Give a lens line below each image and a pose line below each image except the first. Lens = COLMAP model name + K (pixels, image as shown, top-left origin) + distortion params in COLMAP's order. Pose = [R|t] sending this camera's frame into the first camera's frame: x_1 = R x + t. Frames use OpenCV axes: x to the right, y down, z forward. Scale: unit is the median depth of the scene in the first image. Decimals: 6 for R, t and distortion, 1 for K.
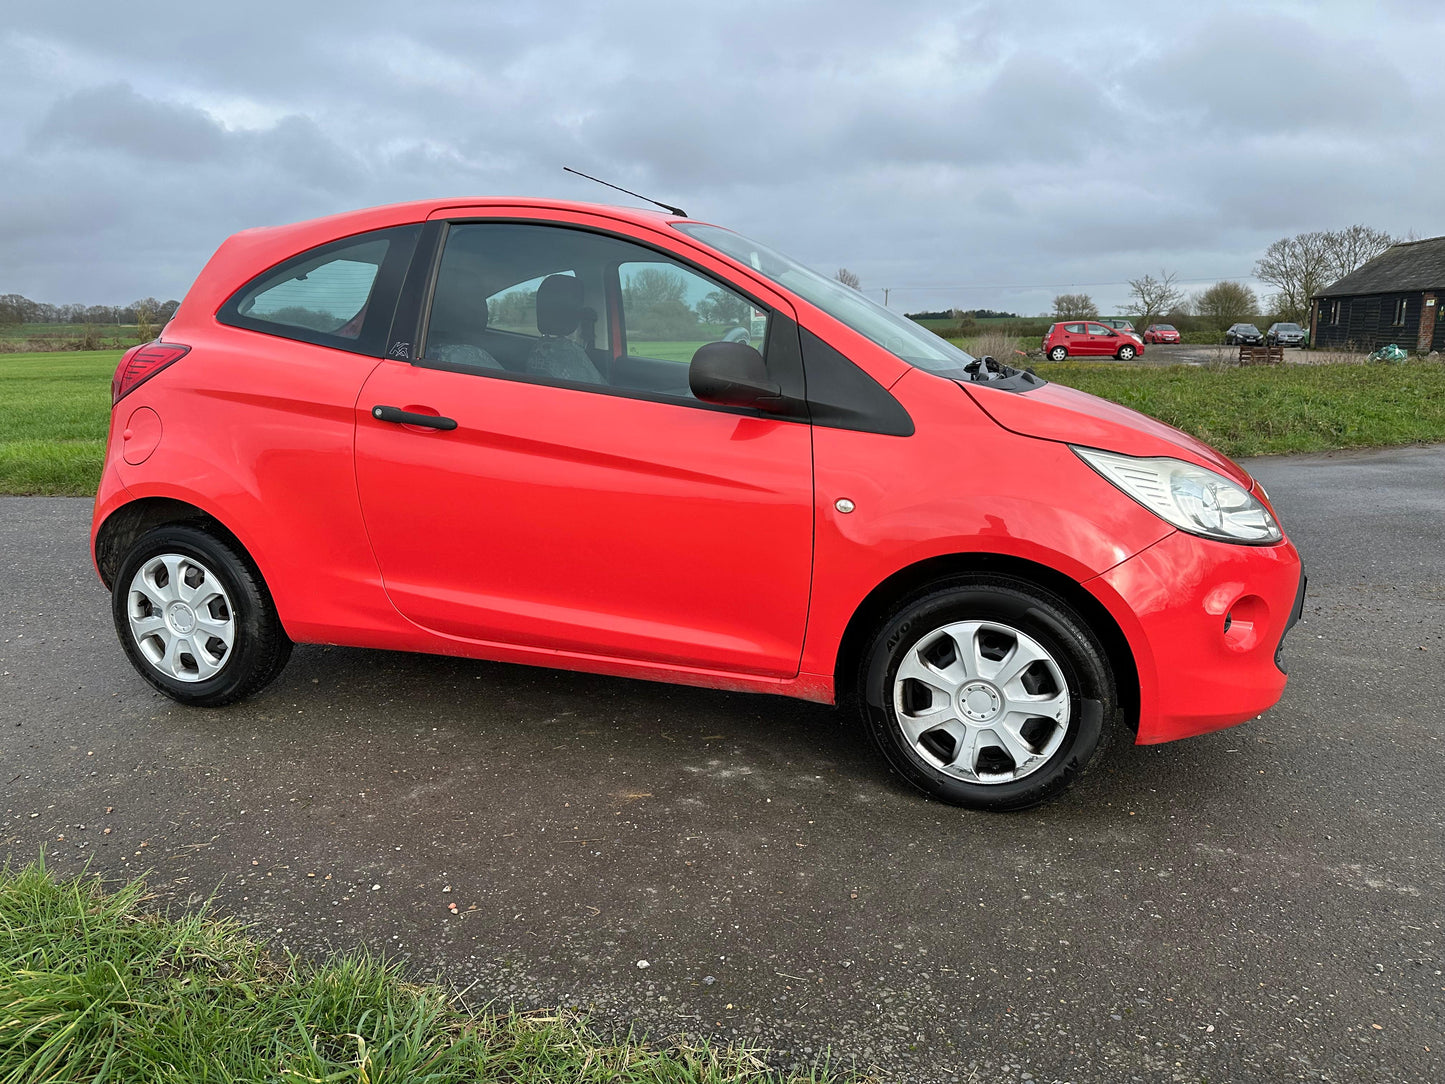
lens RADIAL K [[1009.0, 0, 722.1], [0, 1009.0, 545.0], [0, 0, 1]] dist [0.056839, -0.077444]
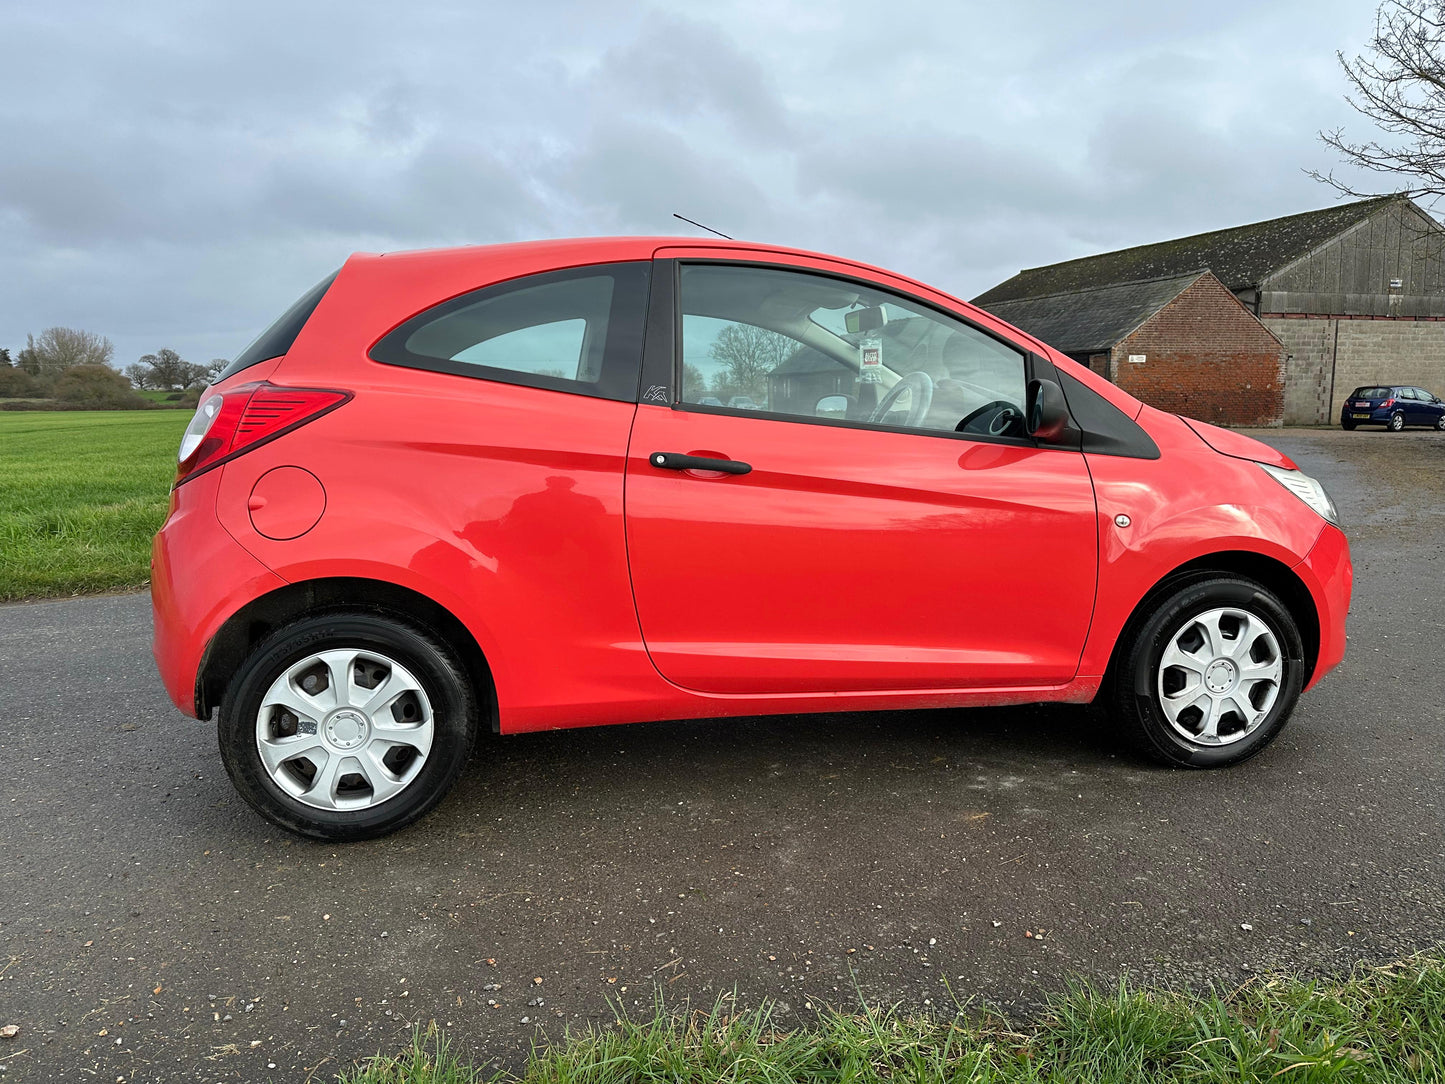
lens RADIAL K [[1011.1, 0, 728.3], [0, 1011.1, 530.4], [0, 0, 1]] dist [0.037951, -0.046574]
pose [[0.875313, -0.062917, 0.479445, -0.730551], [0.101532, 0.993310, -0.055015, -0.009676], [-0.472777, 0.096834, 0.875846, 0.174286]]
